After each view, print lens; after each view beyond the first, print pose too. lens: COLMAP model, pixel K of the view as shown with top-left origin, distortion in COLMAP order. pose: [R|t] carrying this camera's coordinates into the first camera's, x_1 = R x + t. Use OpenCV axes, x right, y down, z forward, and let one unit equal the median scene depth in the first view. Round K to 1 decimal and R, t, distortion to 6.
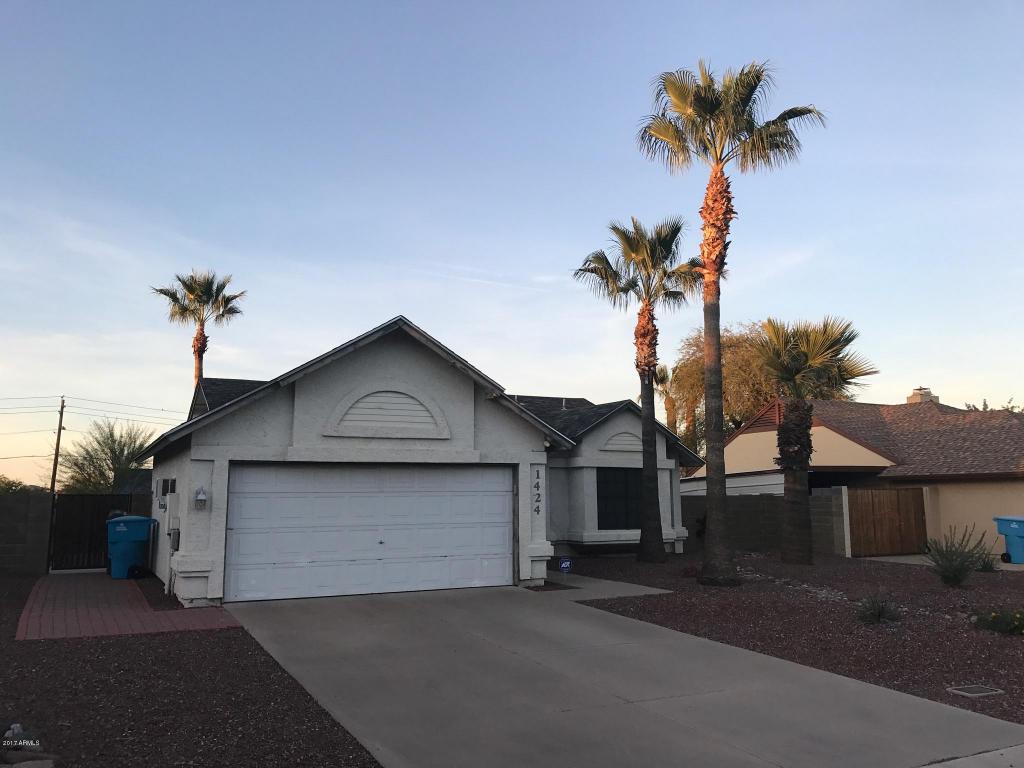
lens RADIAL K [[842.0, 0, 518.8], [0, 842.0, 379.4], [0, 0, 1]] dist [0.094119, -0.180074]
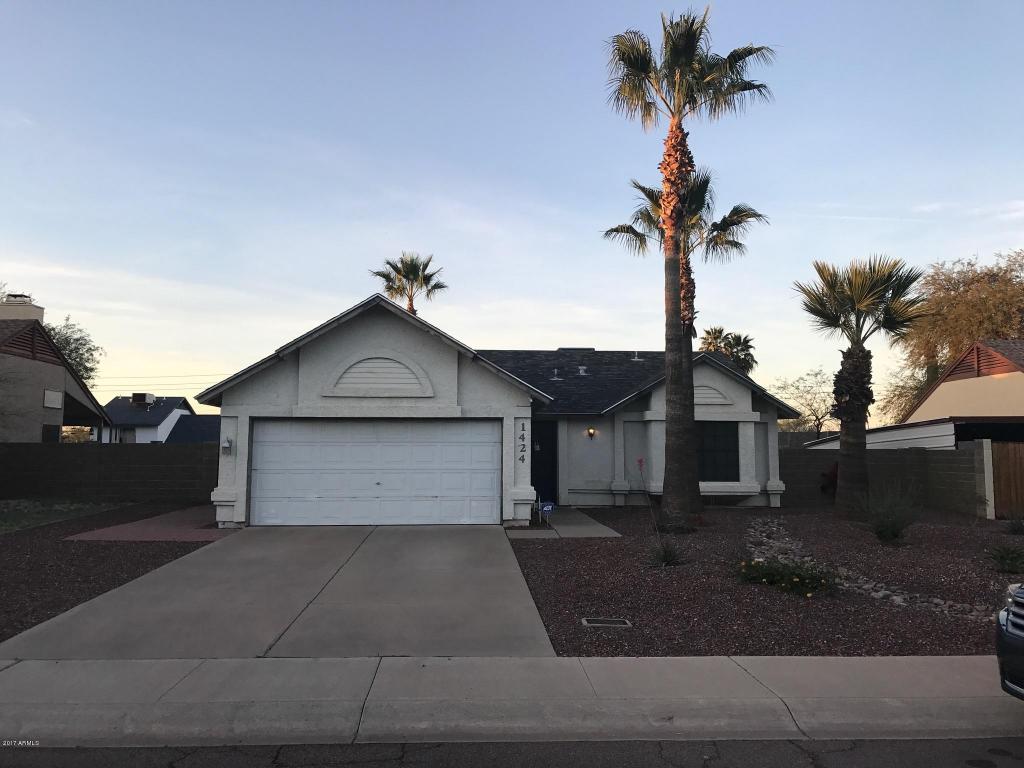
lens RADIAL K [[842.0, 0, 518.8], [0, 842.0, 379.4], [0, 0, 1]] dist [0.094119, -0.180074]
pose [[0.915355, -0.026553, -0.401771, 0.470636], [0.047723, 0.997944, 0.042772, 0.002987], [0.399809, -0.058326, 0.914741, -0.008121]]
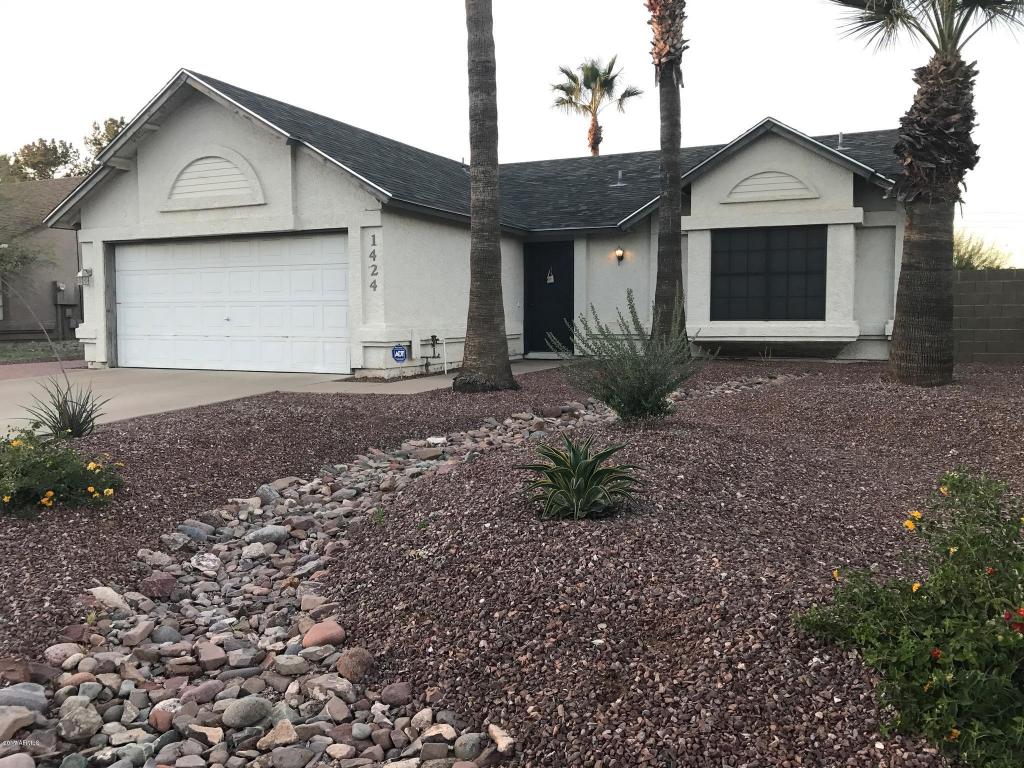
lens RADIAL K [[842.0, 0, 518.8], [0, 842.0, 379.4], [0, 0, 1]] dist [0.094119, -0.180074]
pose [[0.617559, 0.064442, -0.783880, 0.745508], [0.111923, 0.979296, 0.168682, 0.124038], [0.778521, -0.191905, 0.597560, 0.620403]]
